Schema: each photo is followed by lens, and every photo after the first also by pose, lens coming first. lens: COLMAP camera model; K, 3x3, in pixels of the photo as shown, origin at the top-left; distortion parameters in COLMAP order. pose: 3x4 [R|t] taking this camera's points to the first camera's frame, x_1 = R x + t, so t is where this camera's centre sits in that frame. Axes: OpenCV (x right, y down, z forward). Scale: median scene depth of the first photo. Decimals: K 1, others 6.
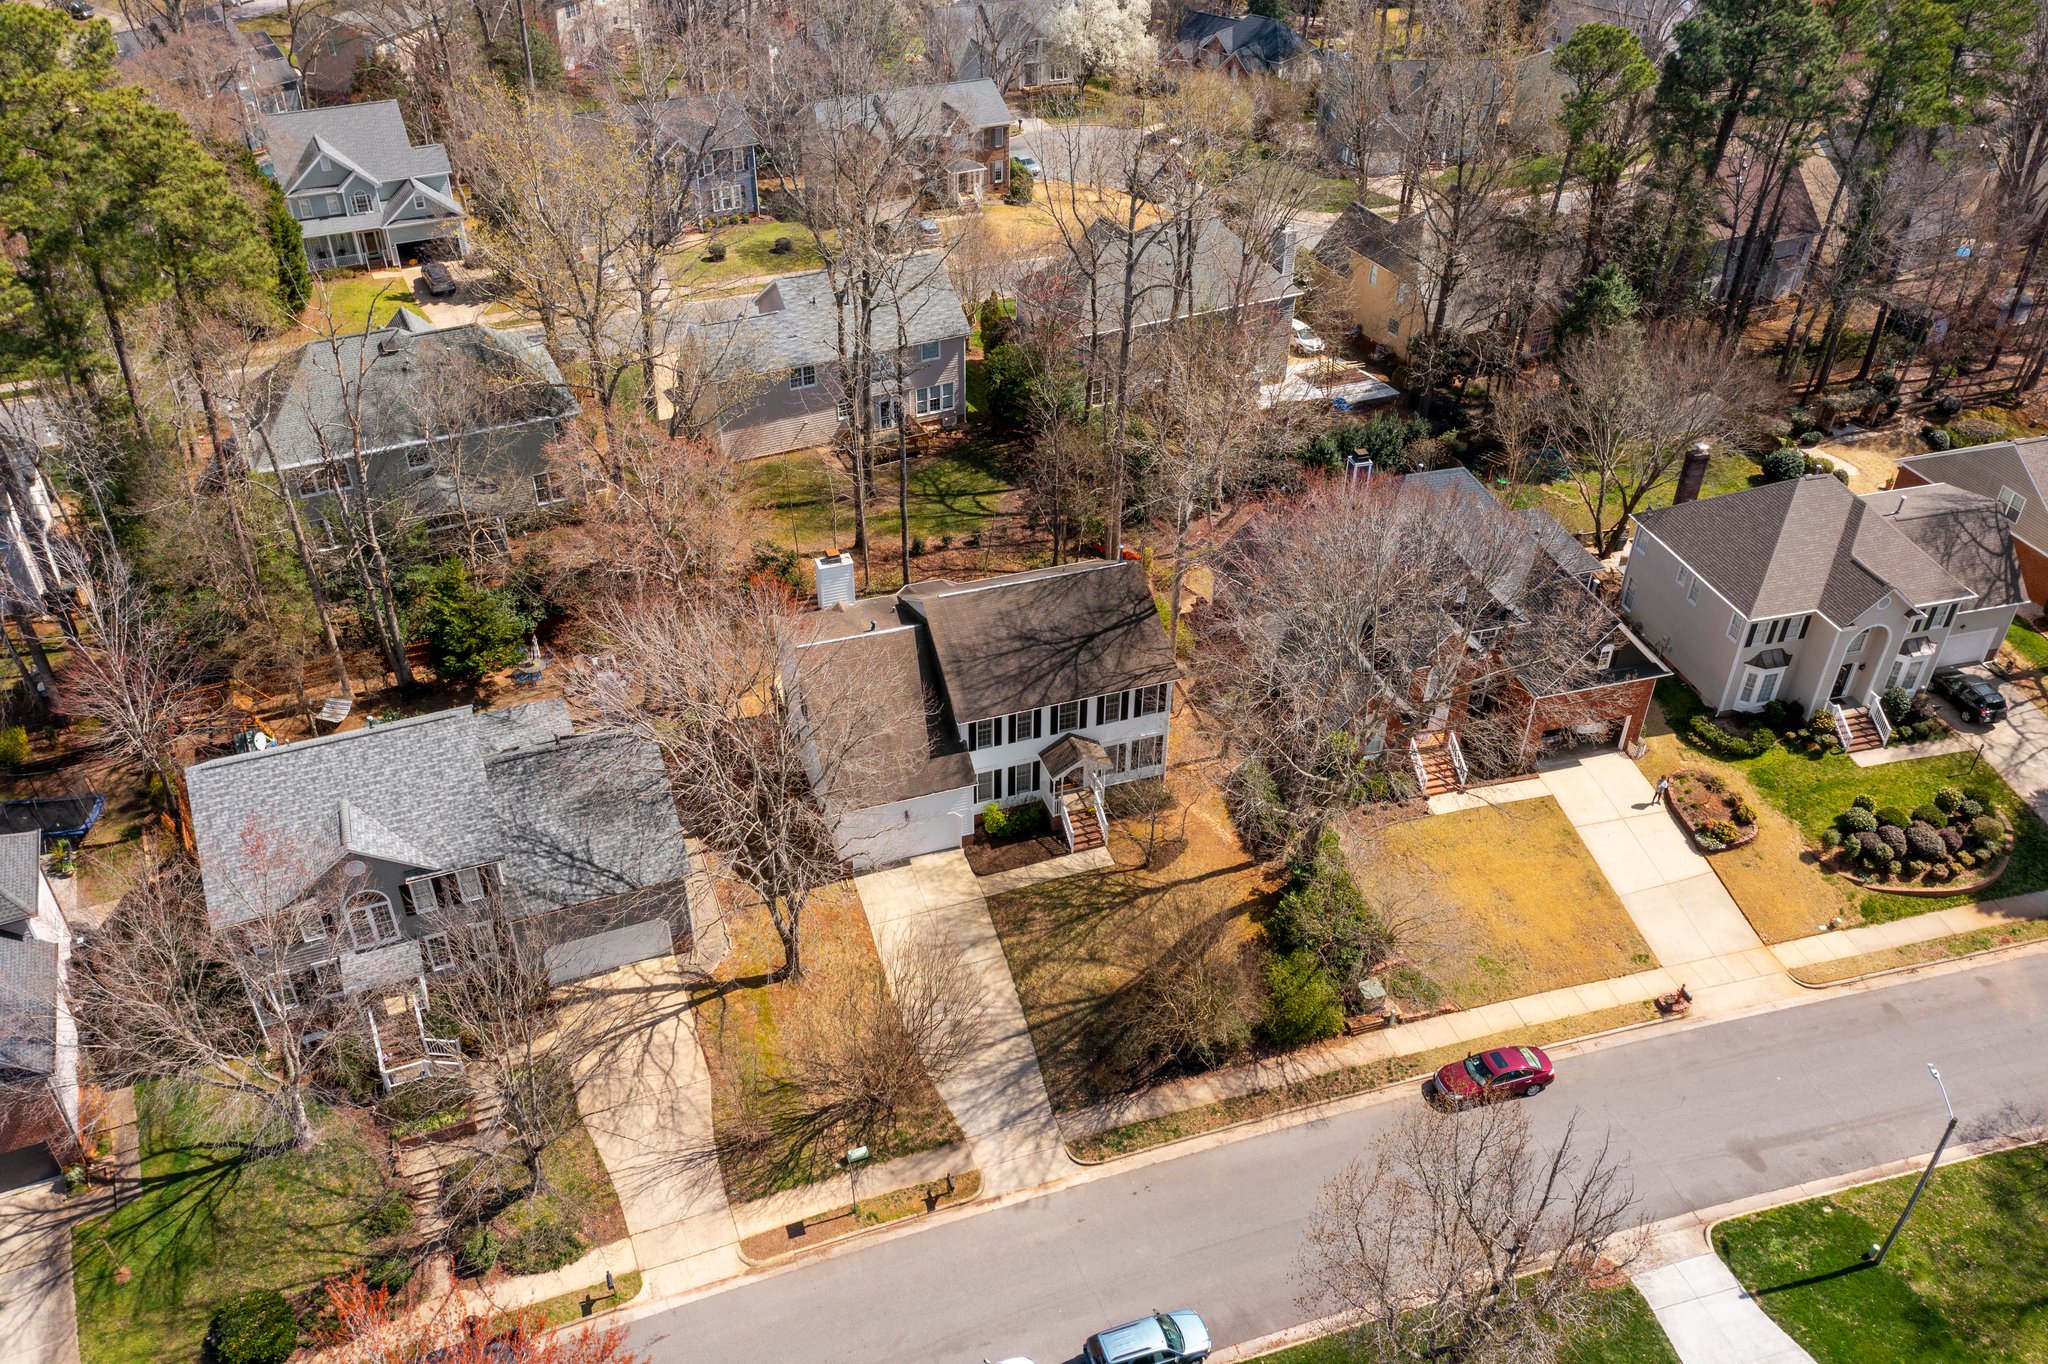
lens RADIAL K [[1661.8, 0, 1024.0], [0, 1661.8, 682.0], [0, 0, 1]] dist [0.007070, 0.003637]
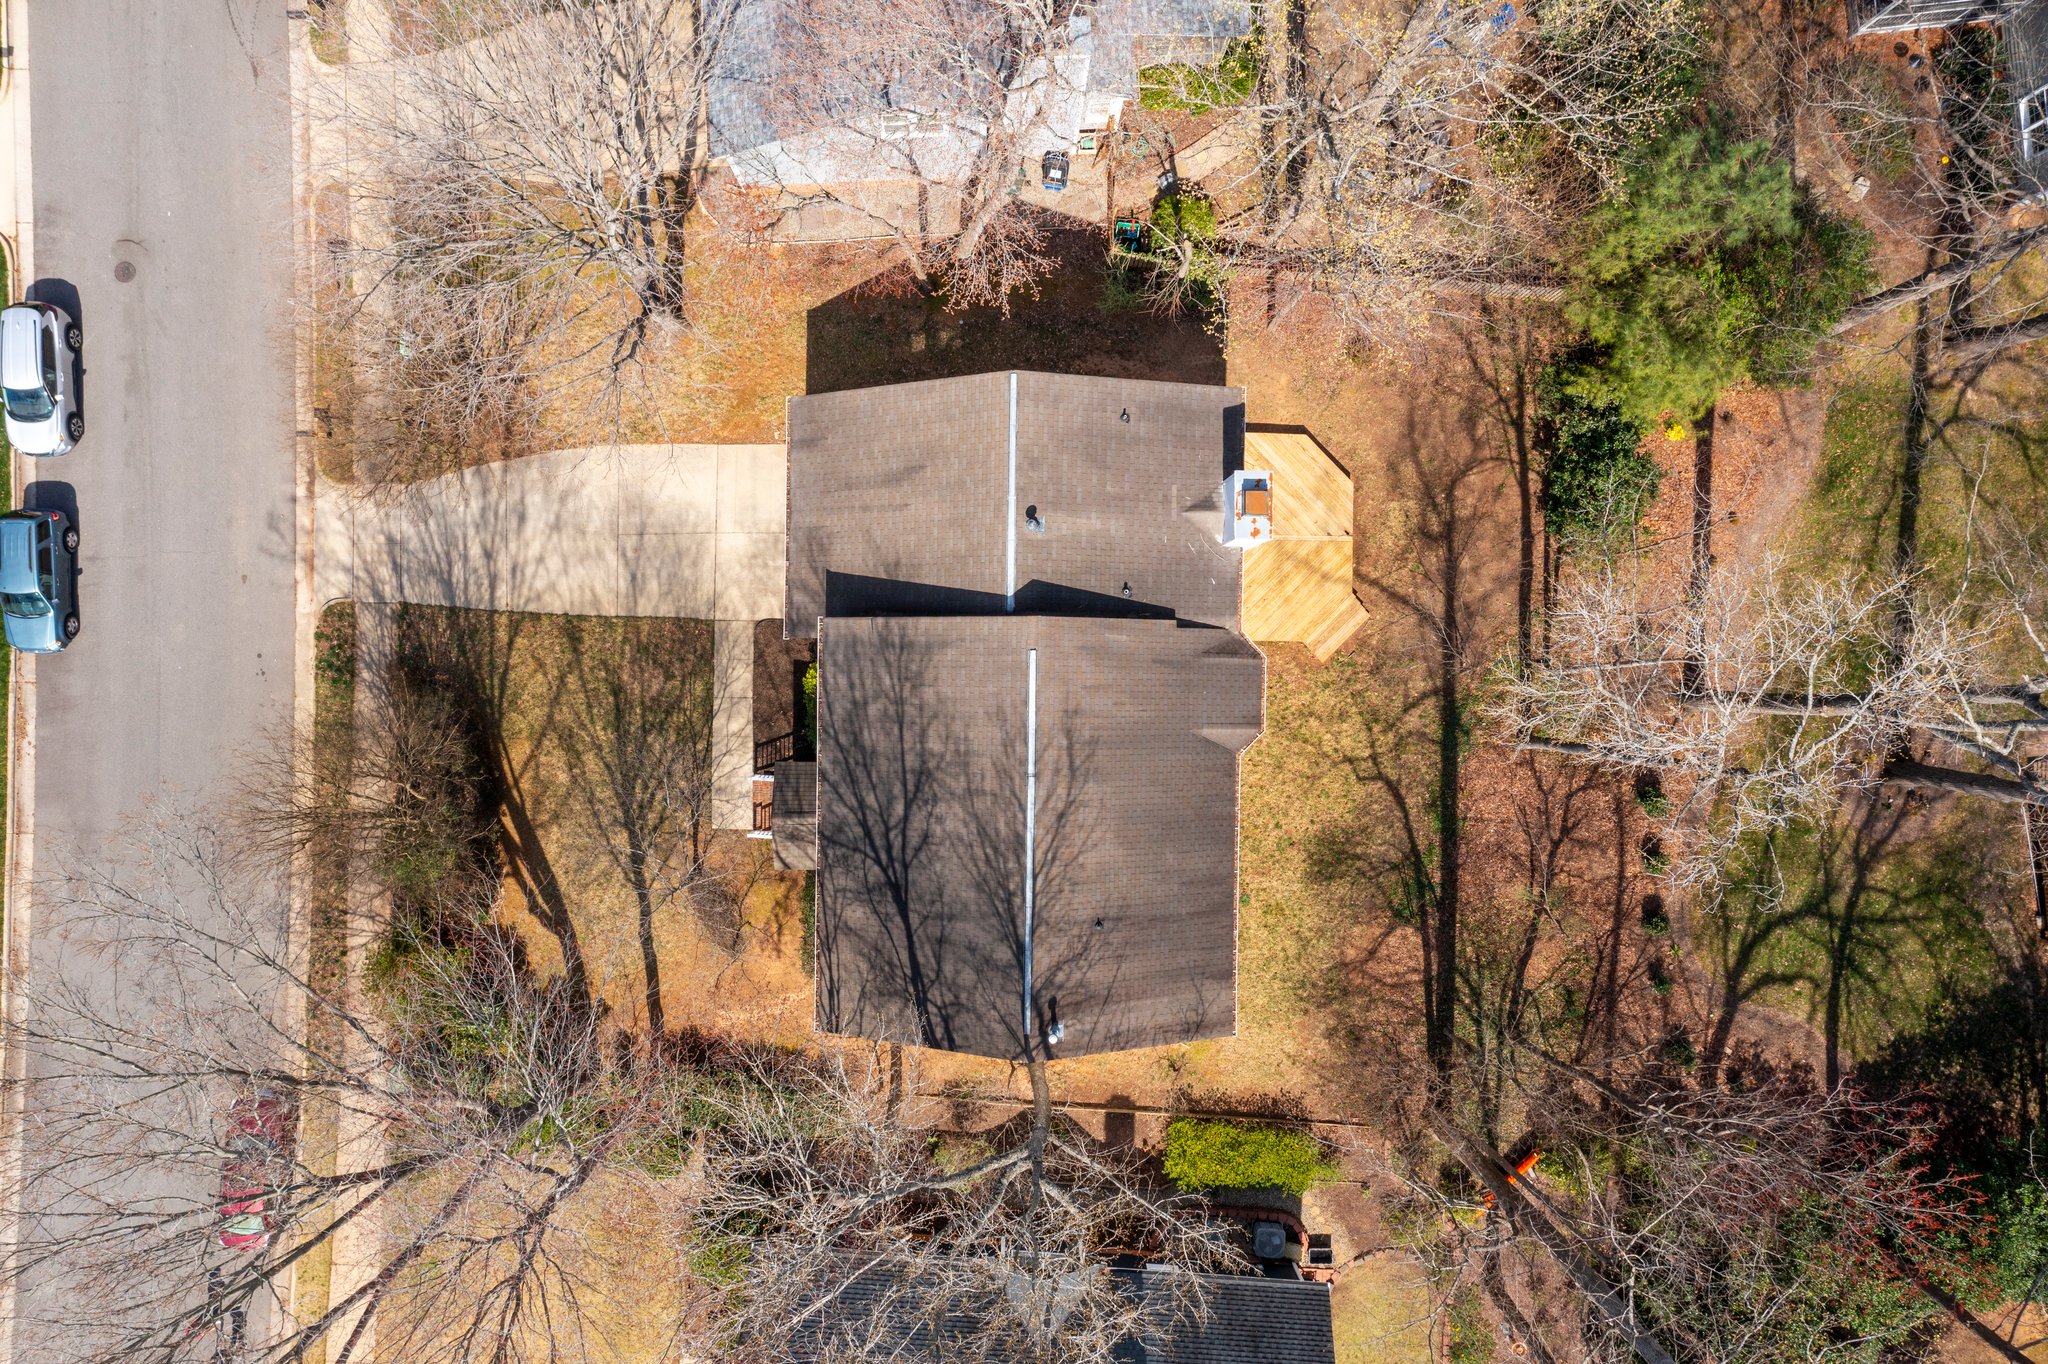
lens RADIAL K [[1661.8, 0, 1024.0], [0, 1661.8, 682.0], [0, 0, 1]] dist [0.007070, 0.003637]
pose [[-0.340714, 0.940161, -0.003311, -0.043429], [-0.546446, -0.195163, 0.814438, -0.529139], [0.765056, 0.279299, 0.580242, 0.762318]]
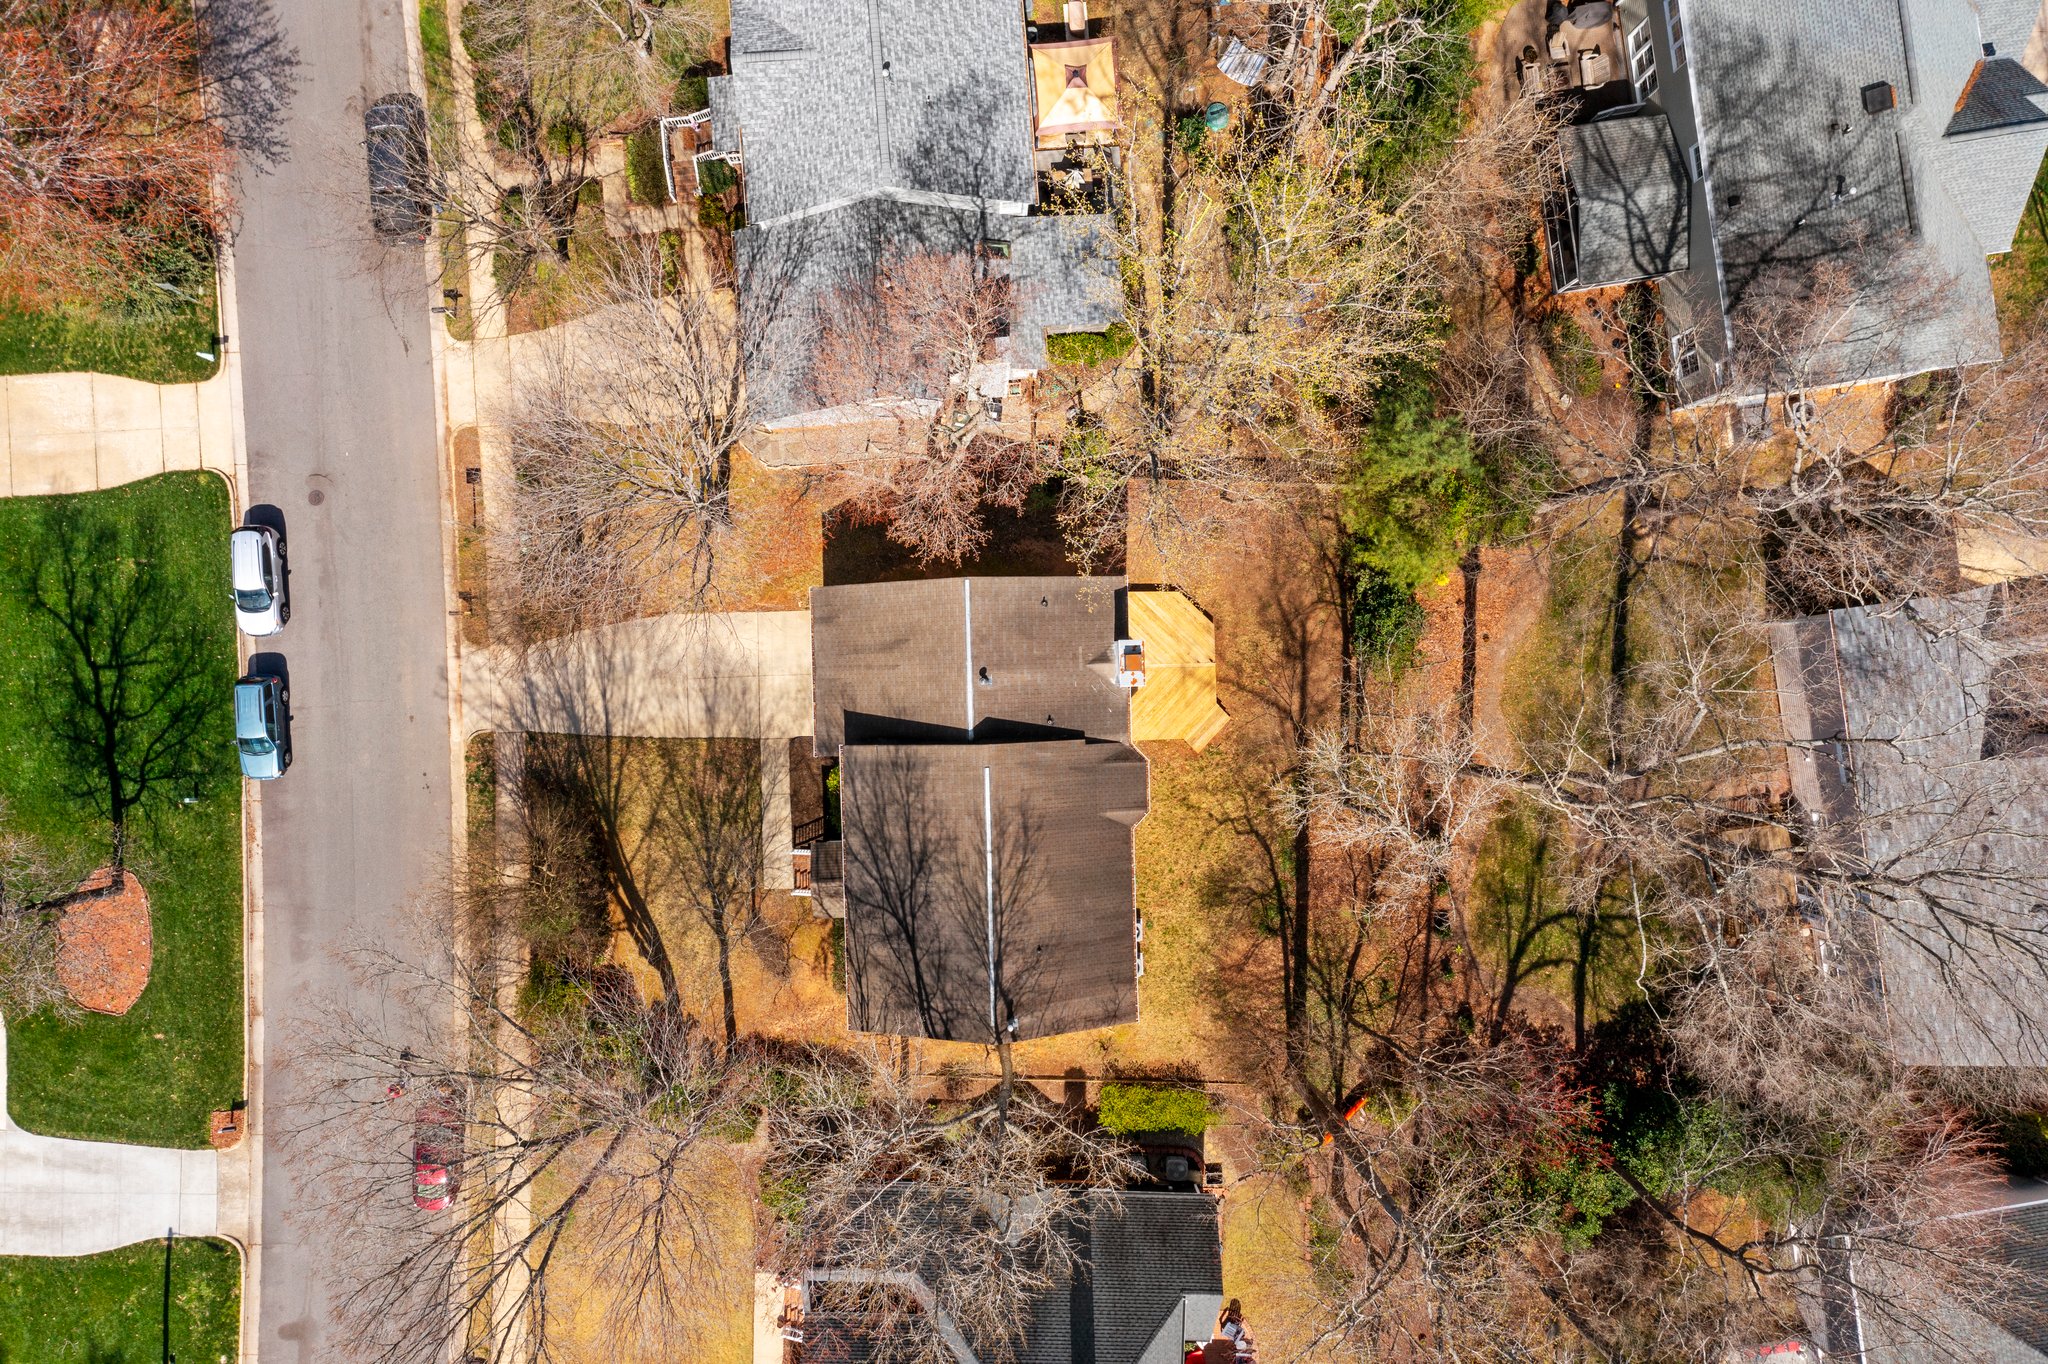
lens RADIAL K [[1661.8, 0, 1024.0], [0, 1661.8, 682.0], [0, 0, 1]] dist [0.007070, 0.003637]
pose [[-0.303086, 0.952918, -0.009234, -0.096821], [-0.562627, -0.171112, 0.808809, -0.755610], [0.769149, 0.250334, 0.587999, 0.595688]]
